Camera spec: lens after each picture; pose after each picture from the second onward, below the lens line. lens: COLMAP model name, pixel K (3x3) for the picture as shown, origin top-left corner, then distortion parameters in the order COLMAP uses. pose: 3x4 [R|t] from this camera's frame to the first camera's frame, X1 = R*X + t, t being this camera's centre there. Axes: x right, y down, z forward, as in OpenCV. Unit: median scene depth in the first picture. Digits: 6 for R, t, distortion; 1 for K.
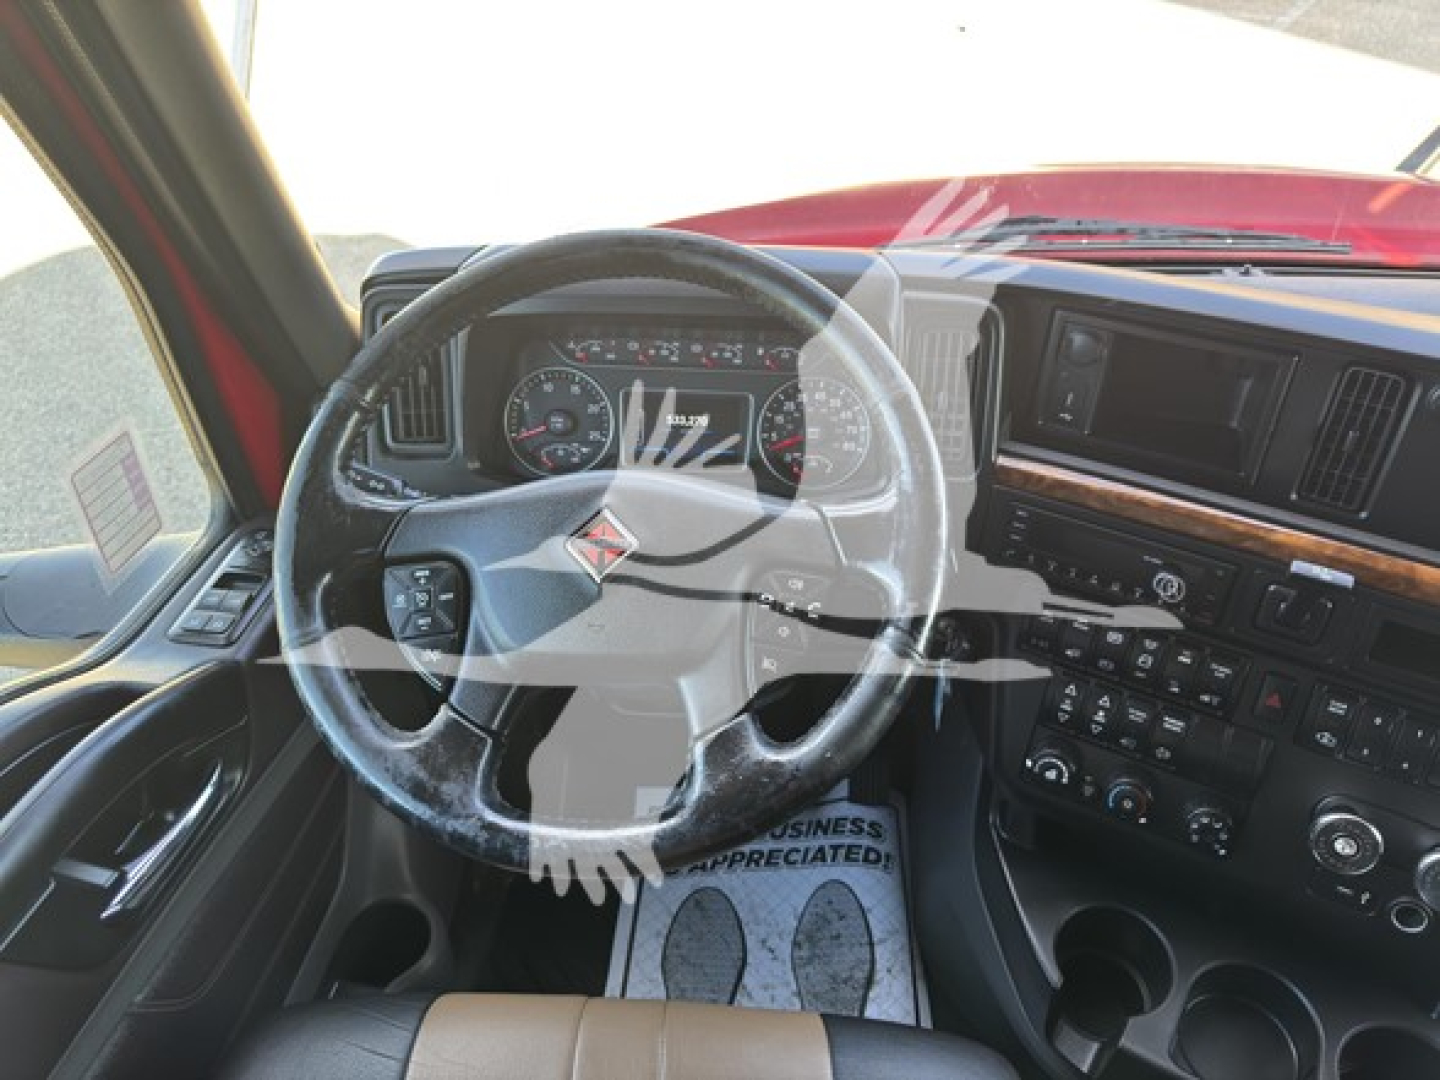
lens RADIAL K [[1033.2, 0, 720.0], [0, 1033.2, 540.0], [0, 0, 1]] dist [0.021926, -0.005589]
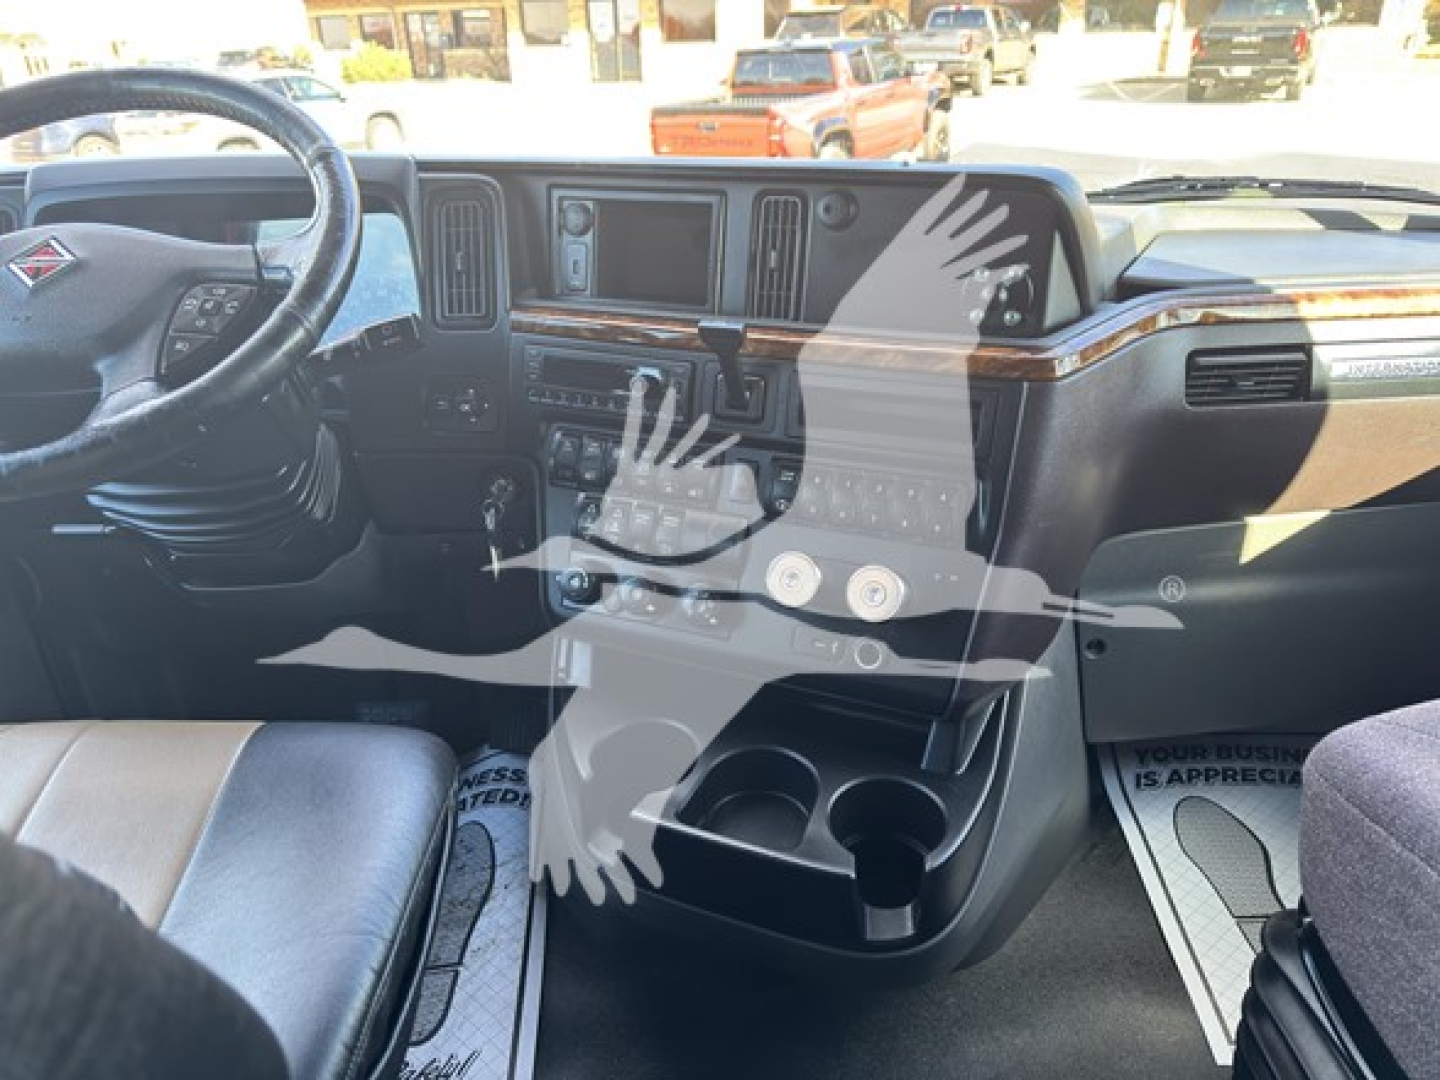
lens RADIAL K [[1033.2, 0, 720.0], [0, 1033.2, 540.0], [0, 0, 1]] dist [0.021926, -0.005589]
pose [[0.992854, -0.039911, 0.112463, 0.360070], [0.066030, 0.968736, -0.239147, 0.463496], [-0.099403, 0.244864, 0.964448, -0.077458]]
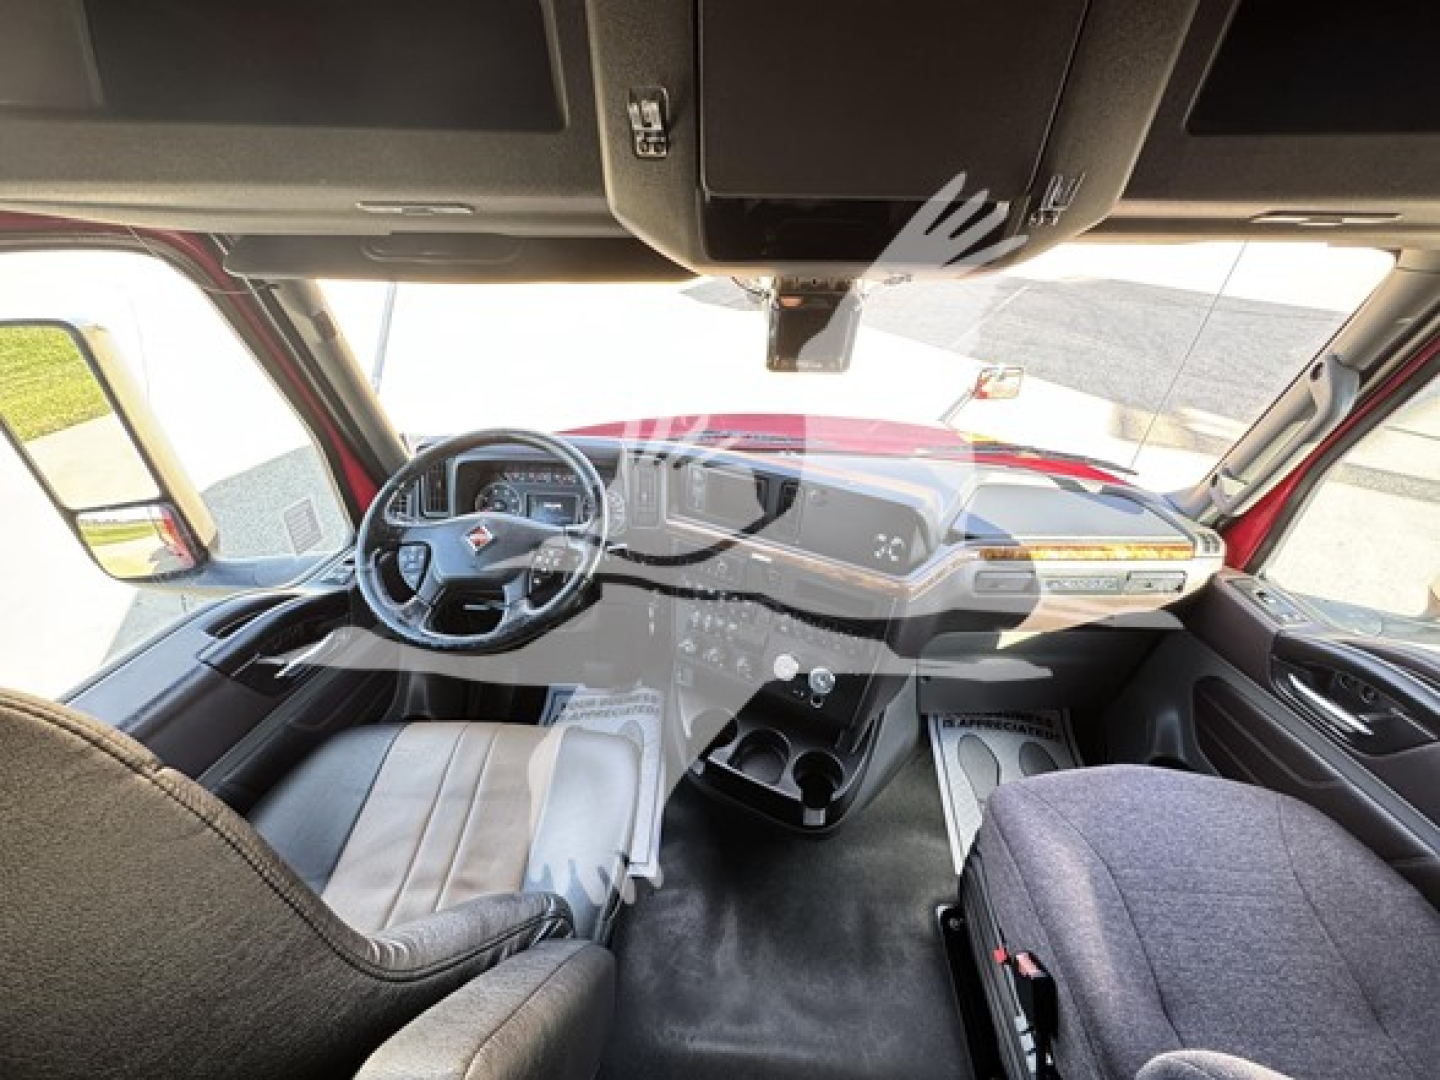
lens RADIAL K [[588.4, 0, 720.0], [0, 588.4, 540.0], [0, 0, 1]] dist [0.000340, -0.000042]
pose [[0.998390, 0.017086, 0.054096, 0.322537], [-0.010276, 0.992261, -0.123748, 0.146041], [-0.055792, 0.122992, 0.990838, -0.424472]]
